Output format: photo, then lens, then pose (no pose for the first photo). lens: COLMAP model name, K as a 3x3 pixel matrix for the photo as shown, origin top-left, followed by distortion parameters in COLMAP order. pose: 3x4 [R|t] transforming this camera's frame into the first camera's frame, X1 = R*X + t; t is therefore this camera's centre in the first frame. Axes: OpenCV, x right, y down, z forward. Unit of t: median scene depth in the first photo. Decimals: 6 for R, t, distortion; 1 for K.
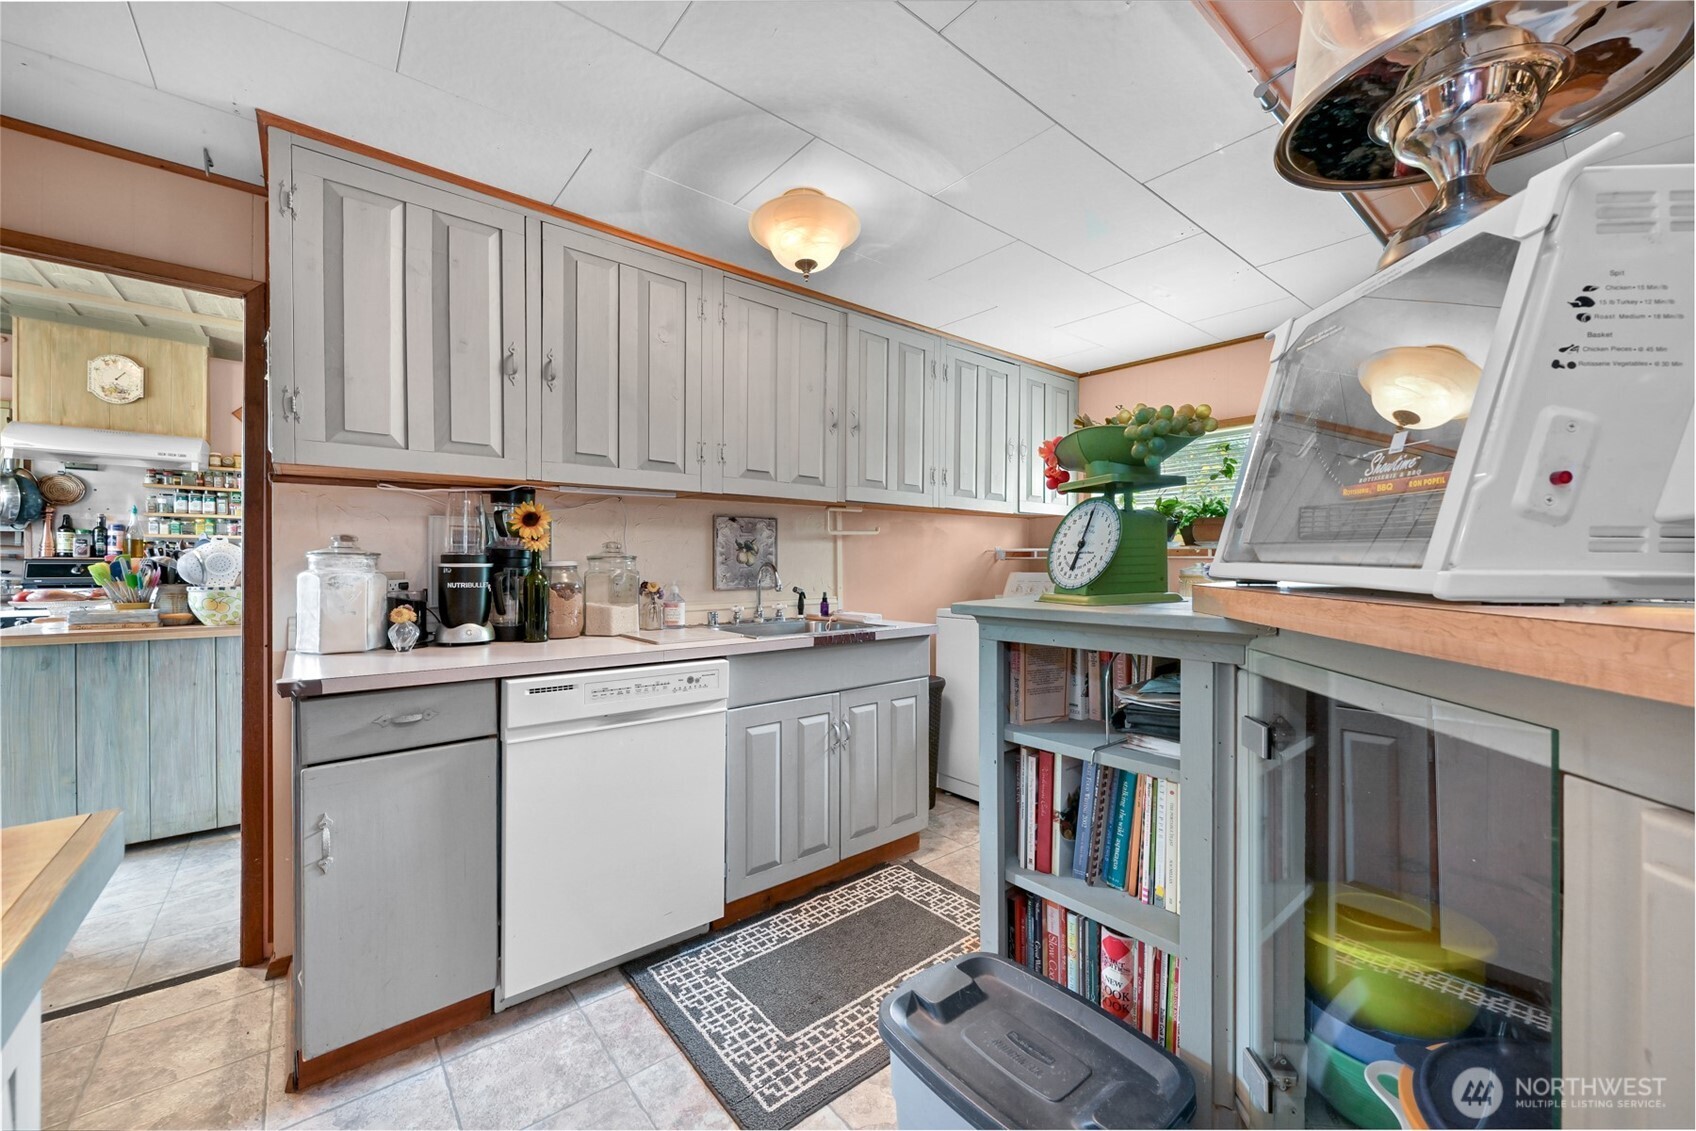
lens RADIAL K [[665.1, 0, 840.8], [0, 665.1, 564.1], [0, 0, 1]] dist [0.001332, 0.000081]
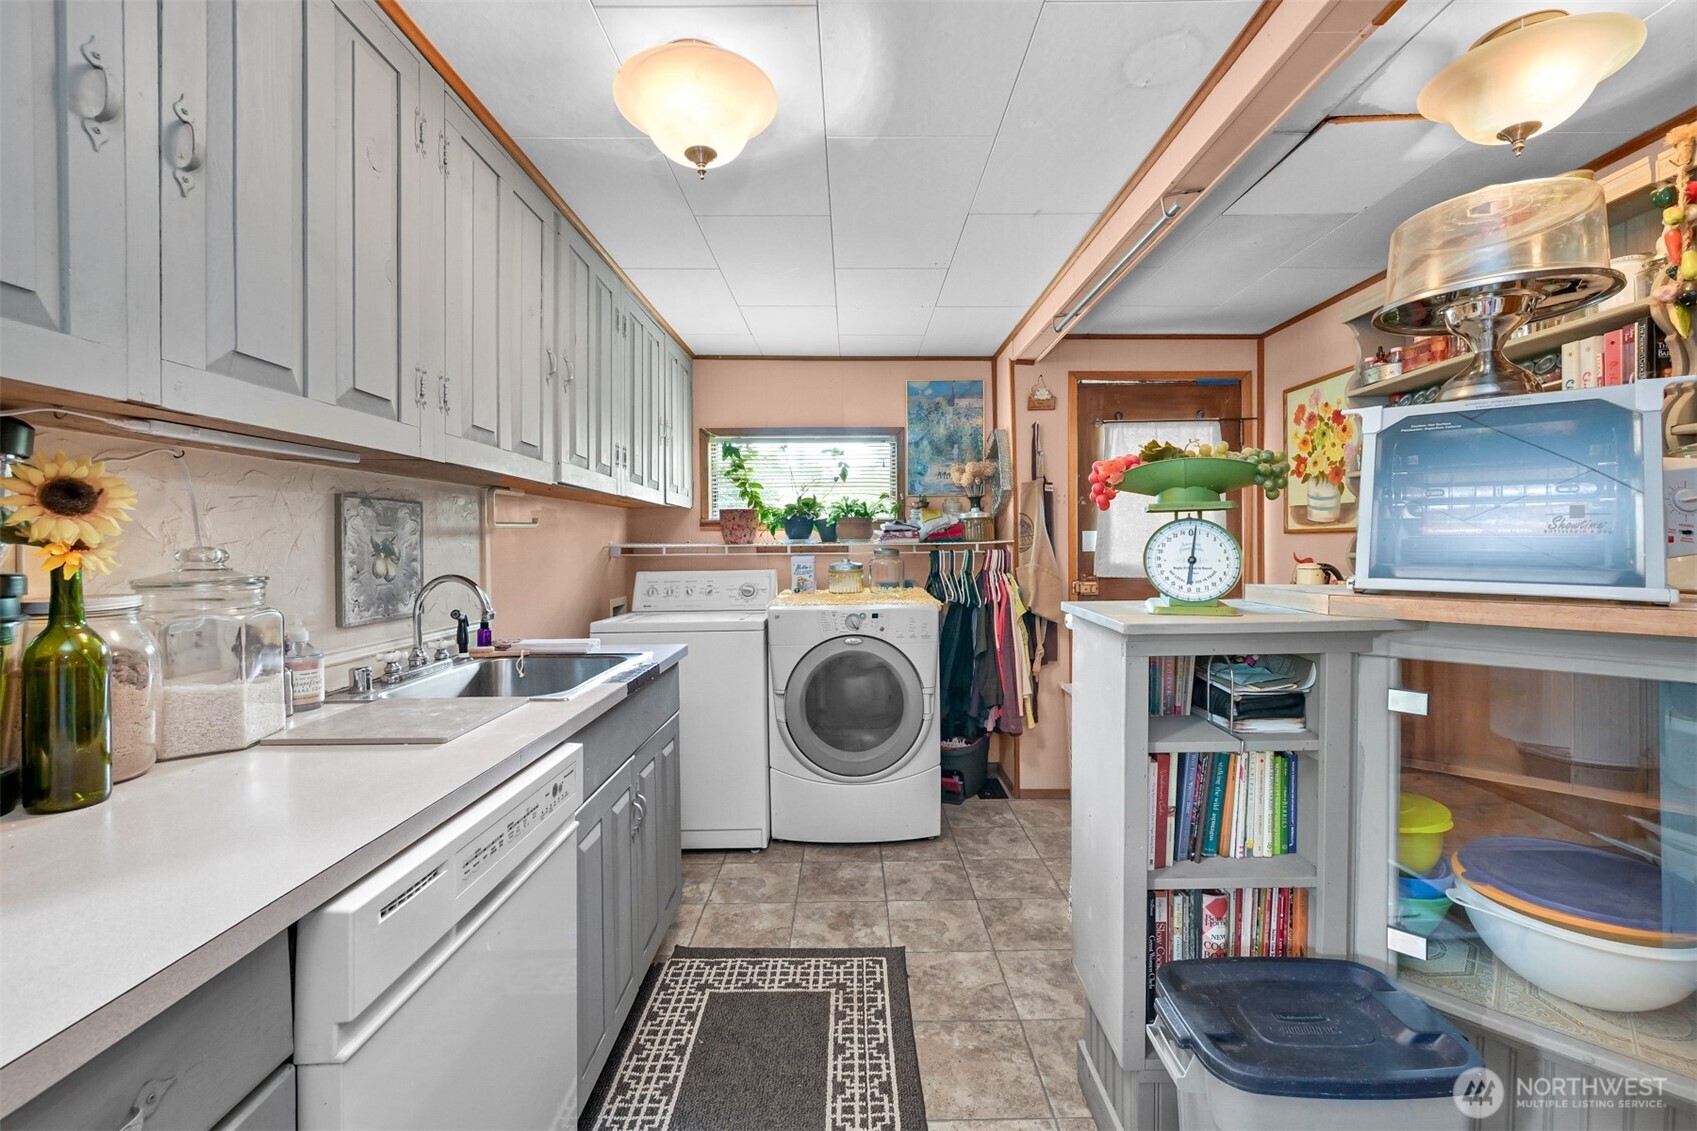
lens RADIAL K [[711.0, 0, 848.4], [0, 711.0, 554.0], [0, 0, 1]] dist [-0.005255, -0.000489]
pose [[0.630115, -0.015585, 0.776345, -0.420627], [0.010844, 0.999878, 0.011270, -0.027620], [-0.776426, 0.001317, 0.630207, 0.319655]]
